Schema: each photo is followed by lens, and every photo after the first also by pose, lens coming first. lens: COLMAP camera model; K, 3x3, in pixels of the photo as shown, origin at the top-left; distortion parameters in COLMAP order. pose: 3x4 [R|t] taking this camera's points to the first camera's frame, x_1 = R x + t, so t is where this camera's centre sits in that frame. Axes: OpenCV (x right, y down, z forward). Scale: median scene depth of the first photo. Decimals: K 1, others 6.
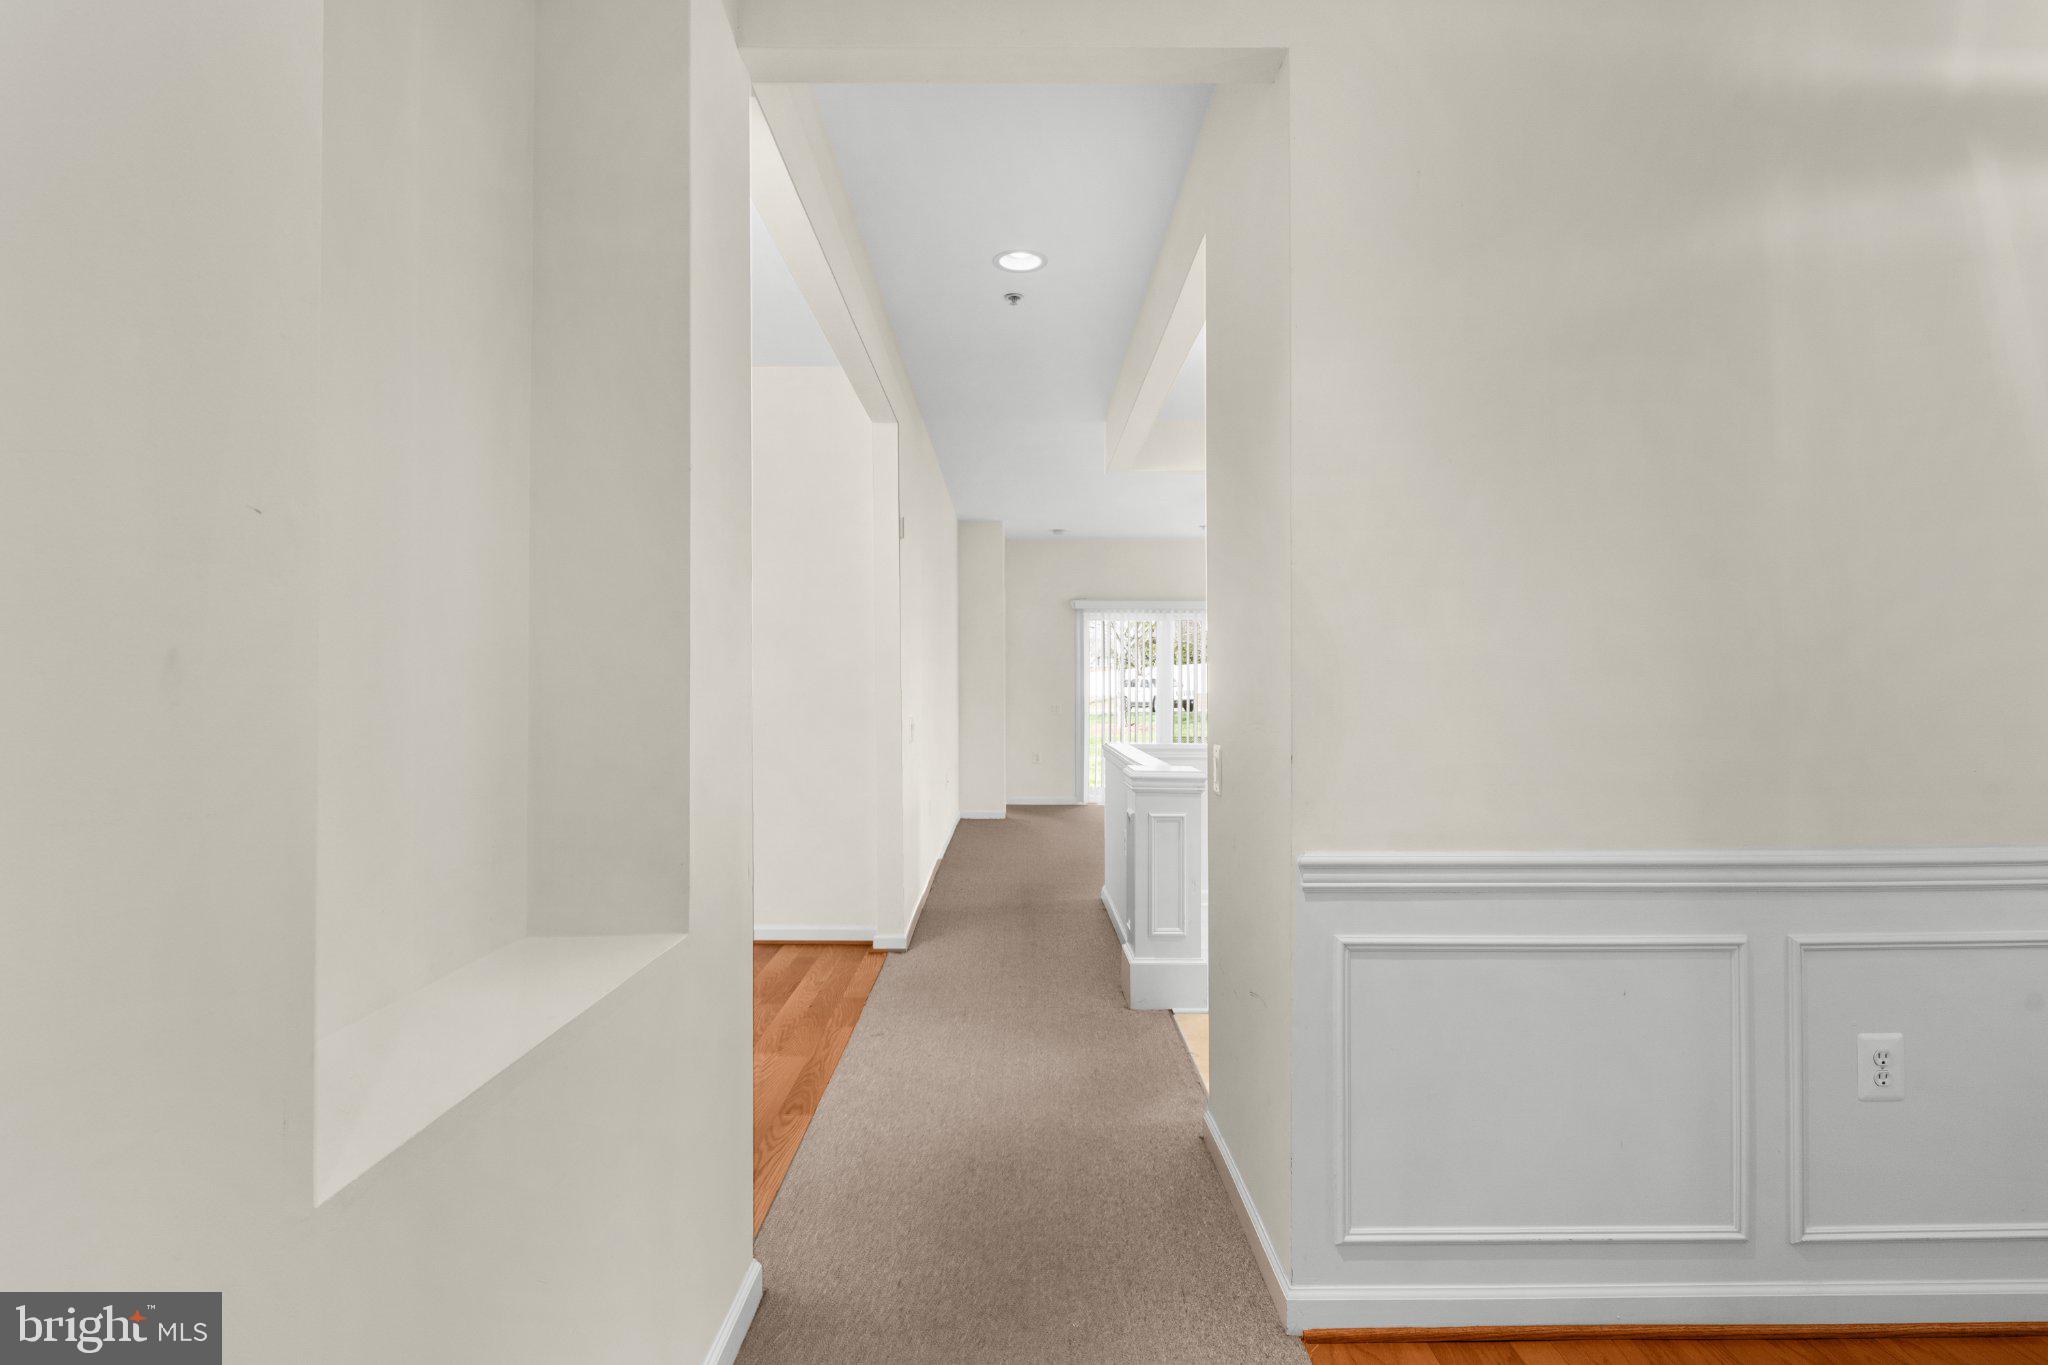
lens RADIAL K [[1048.7, 0, 1027.4], [0, 1048.7, 678.1], [0, 0, 1]] dist [-0.016944, 0.009460]
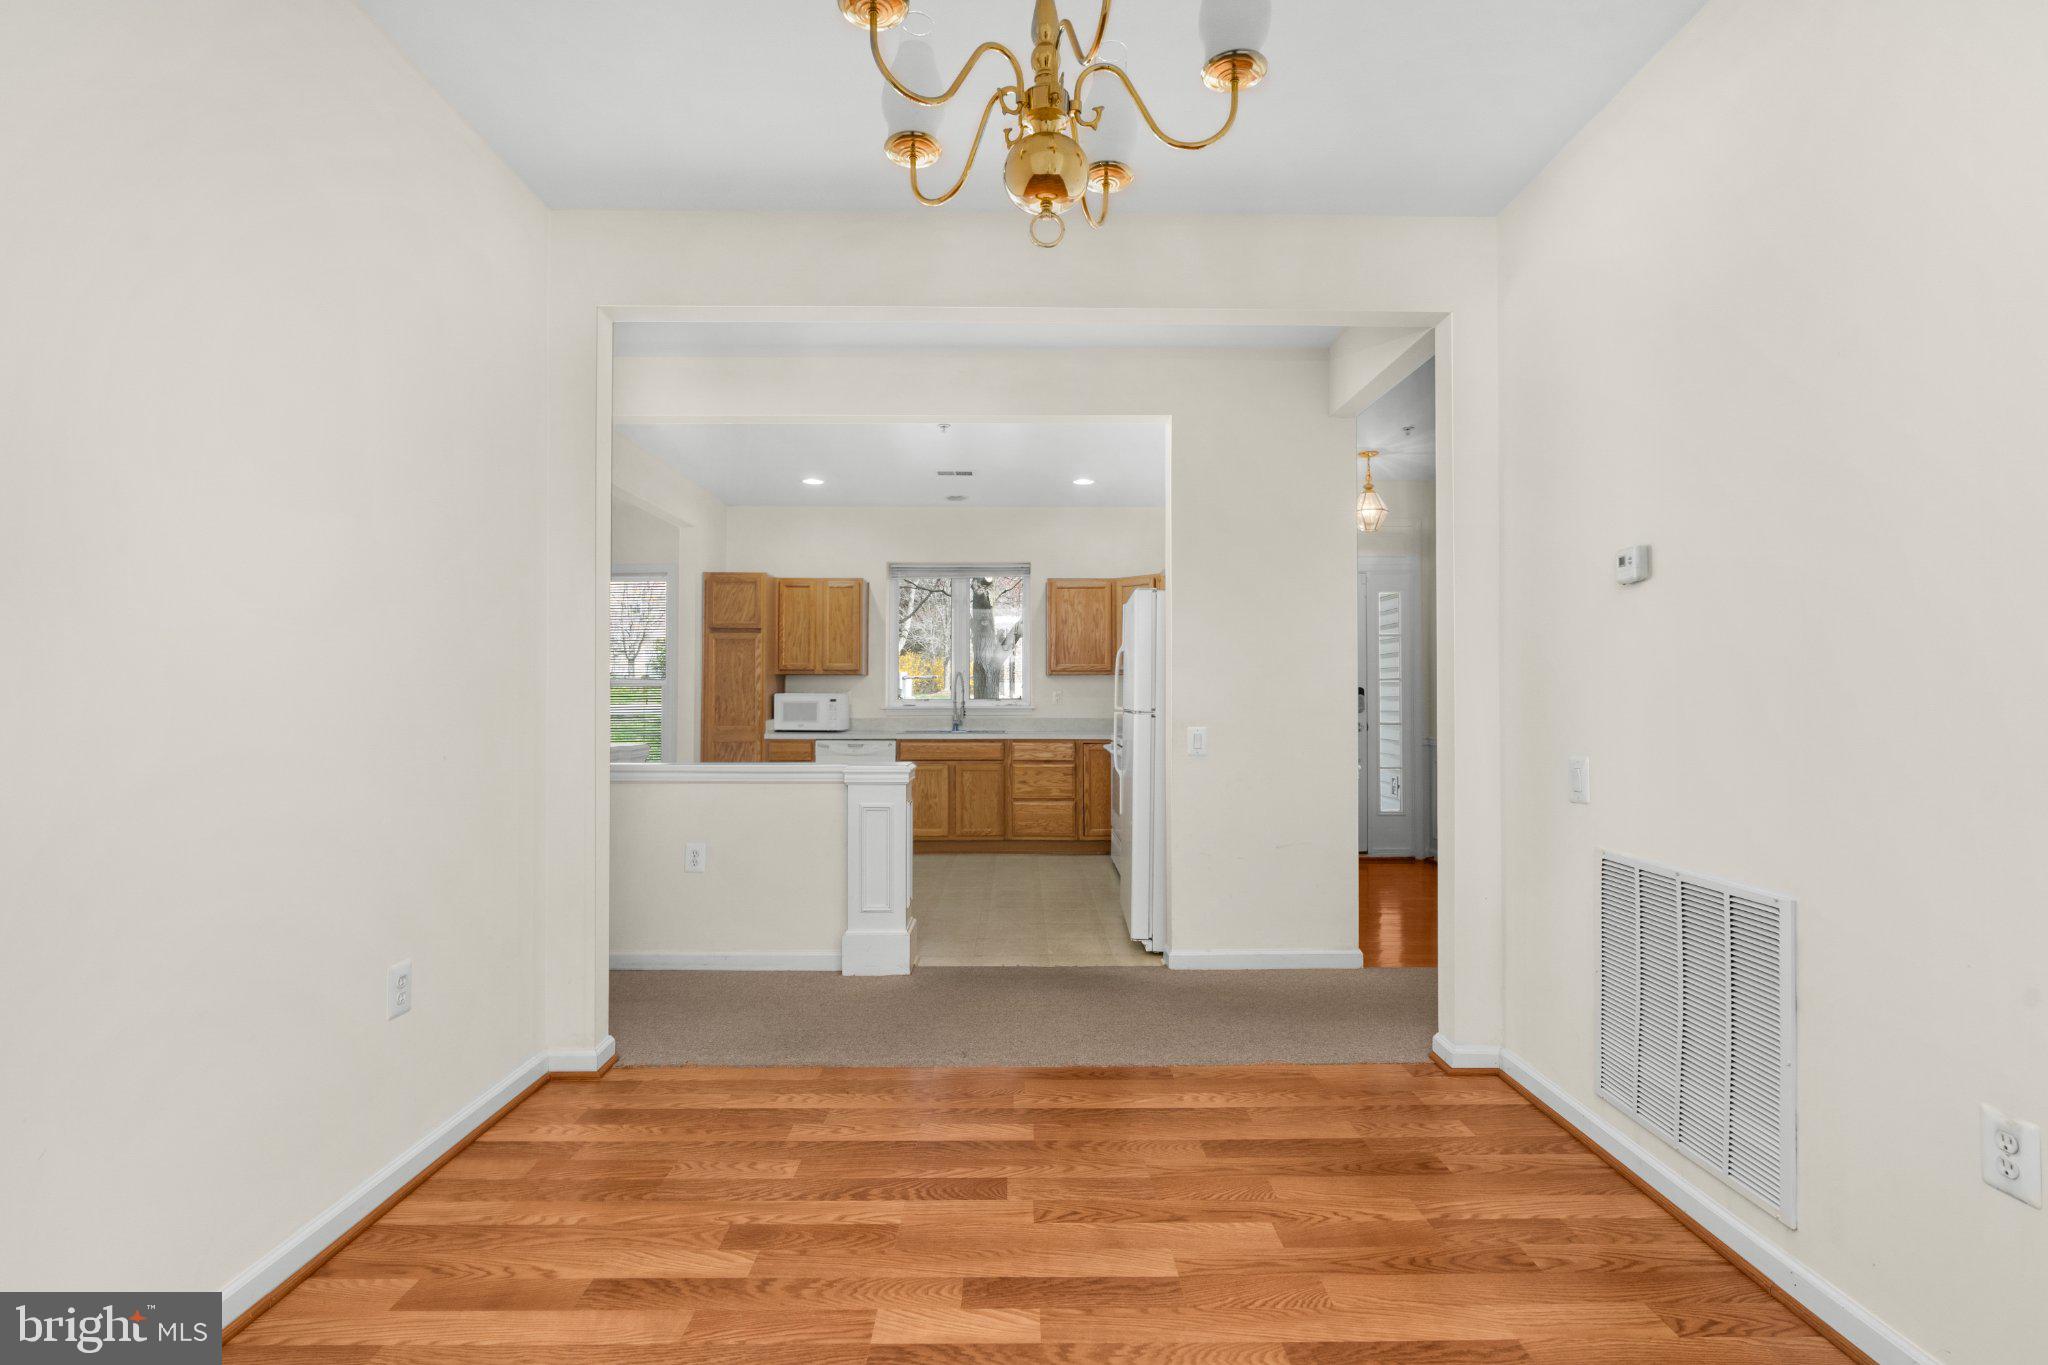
lens RADIAL K [[975.1, 0, 1017.6], [0, 975.1, 674.1], [0, 0, 1]] dist [-0.008562, 0.000218]
pose [[0.005298, 0.012037, 0.999914, -0.847388], [-0.014404, 0.999825, -0.011960, -0.000302], [-0.999882, -0.014339, 0.005471, 0.770762]]
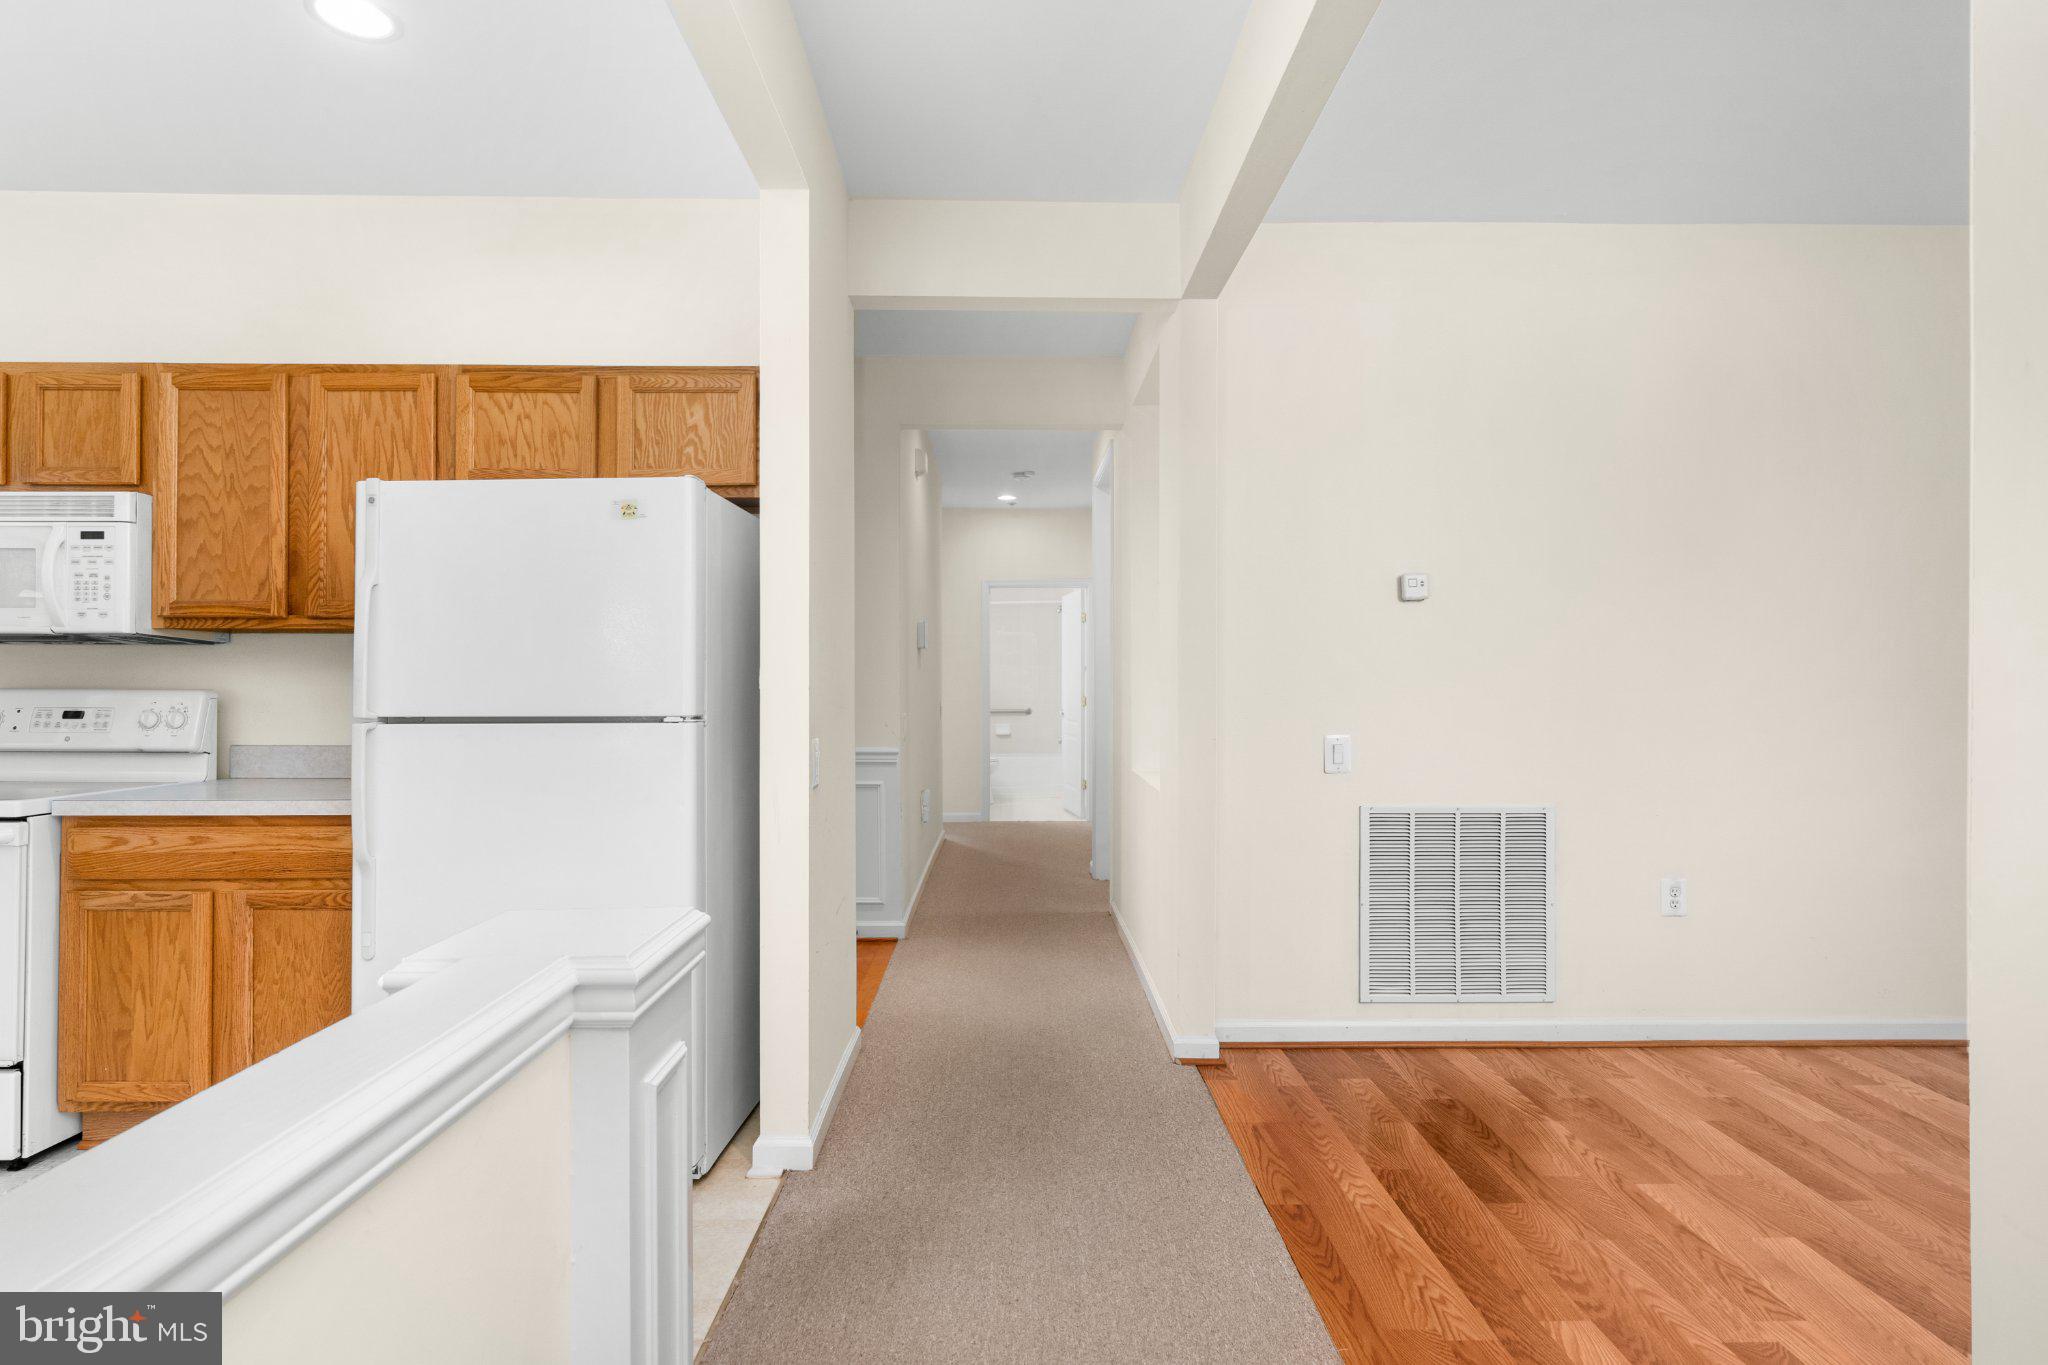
lens RADIAL K [[1048.7, 0, 1027.4], [0, 1048.7, 678.1], [0, 0, 1]] dist [-0.016944, 0.009460]
pose [[-0.999871, -0.008461, -0.013680, -0.001543], [-0.008204, 0.999791, -0.018747, 0.012968], [0.013836, -0.018633, -0.999731, 1.205607]]
